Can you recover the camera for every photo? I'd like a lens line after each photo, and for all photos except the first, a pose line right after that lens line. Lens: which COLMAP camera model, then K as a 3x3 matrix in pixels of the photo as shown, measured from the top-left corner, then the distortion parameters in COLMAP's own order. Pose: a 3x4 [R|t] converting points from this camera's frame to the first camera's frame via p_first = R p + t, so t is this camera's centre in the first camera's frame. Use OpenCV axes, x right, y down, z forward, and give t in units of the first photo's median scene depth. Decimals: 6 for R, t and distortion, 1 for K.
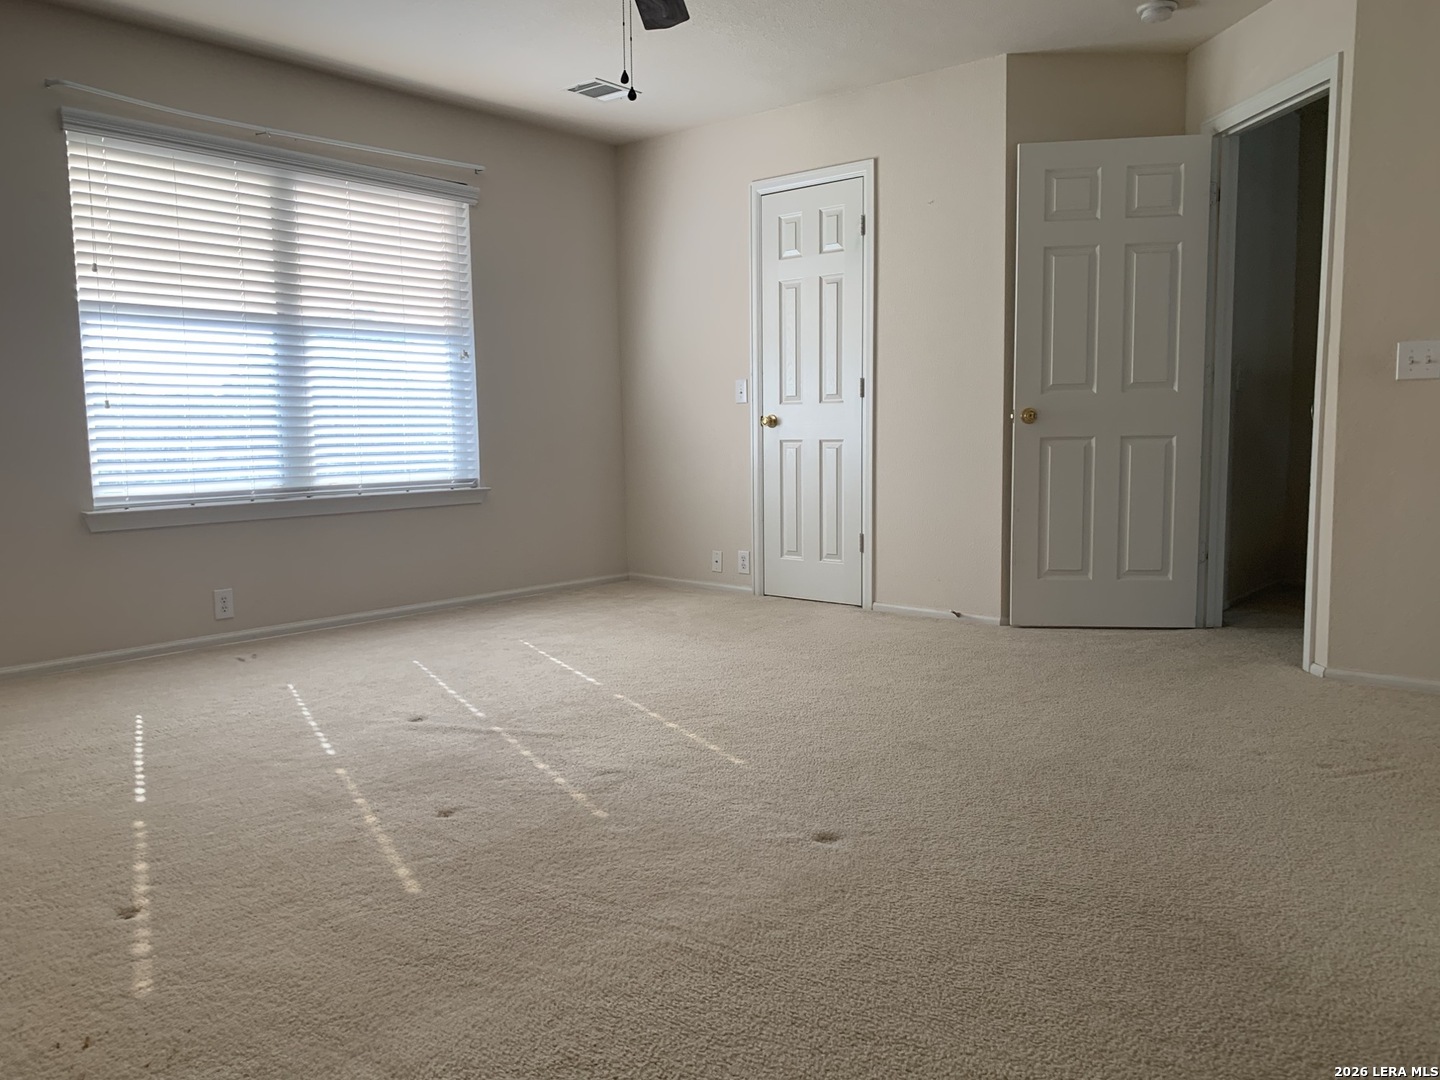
lens RADIAL K [[1087.8, 0, 720.0], [0, 1087.8, 540.0], [0, 0, 1]] dist [0.123405, -0.269465]
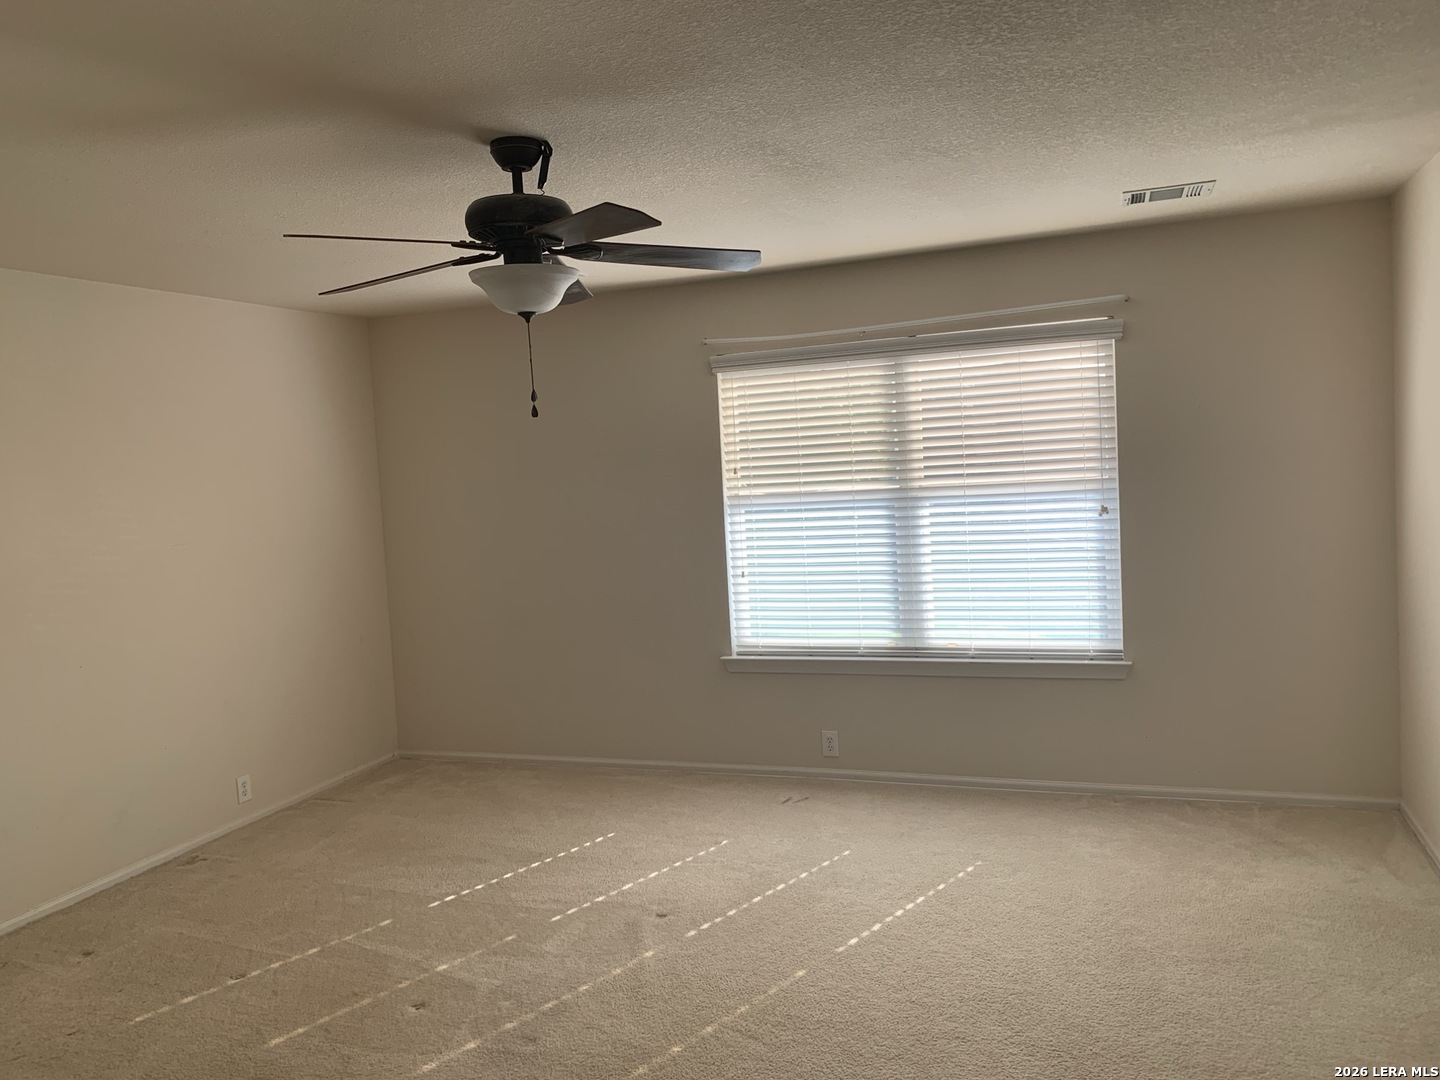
lens RADIAL K [[1087.8, 0, 720.0], [0, 1087.8, 540.0], [0, 0, 1]] dist [0.123405, -0.269465]
pose [[0.319500, 0.066183, -0.945272, 0.583665], [-0.042590, 0.997553, 0.055448, -0.213601], [0.946629, 0.022543, 0.321537, 0.513074]]
